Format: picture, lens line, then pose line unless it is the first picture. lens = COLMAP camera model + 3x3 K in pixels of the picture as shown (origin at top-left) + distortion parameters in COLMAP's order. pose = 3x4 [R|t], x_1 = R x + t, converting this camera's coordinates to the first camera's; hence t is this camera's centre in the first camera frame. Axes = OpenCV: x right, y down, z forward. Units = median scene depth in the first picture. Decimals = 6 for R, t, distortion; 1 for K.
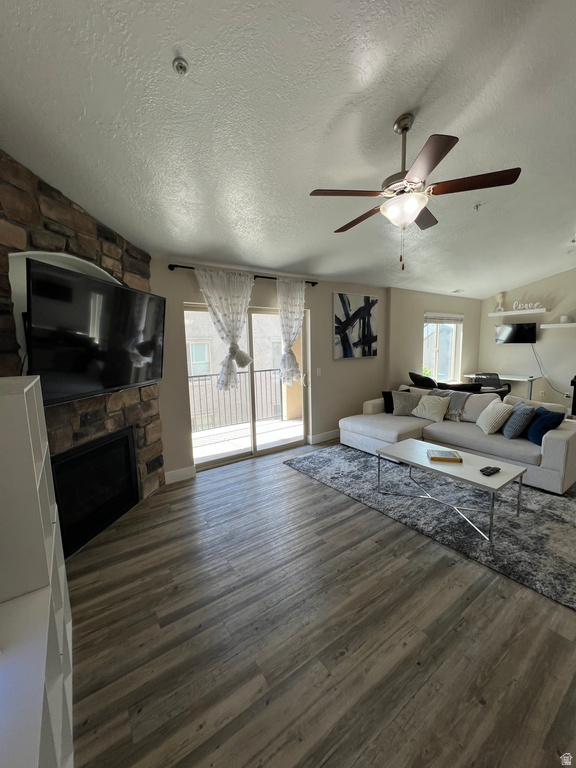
lens RADIAL K [[308.2, 0, 287.7], [0, 308.2, 383.6], [0, 0, 1]] dist [0.001887, -0.000021]
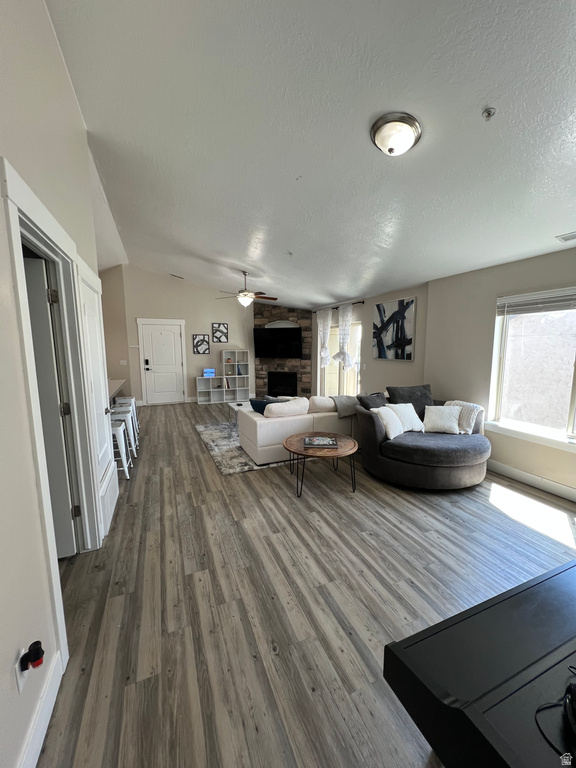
lens RADIAL K [[308.2, 0, 288.5], [0, 308.2, 386.8], [0, 0, 1]] dist [0.001887, -0.000021]
pose [[-0.220964, 0.151675, -0.963416, 1.512640], [-0.117236, 0.976539, 0.180630, -0.160724], [0.968210, 0.152859, -0.197999, 0.988408]]
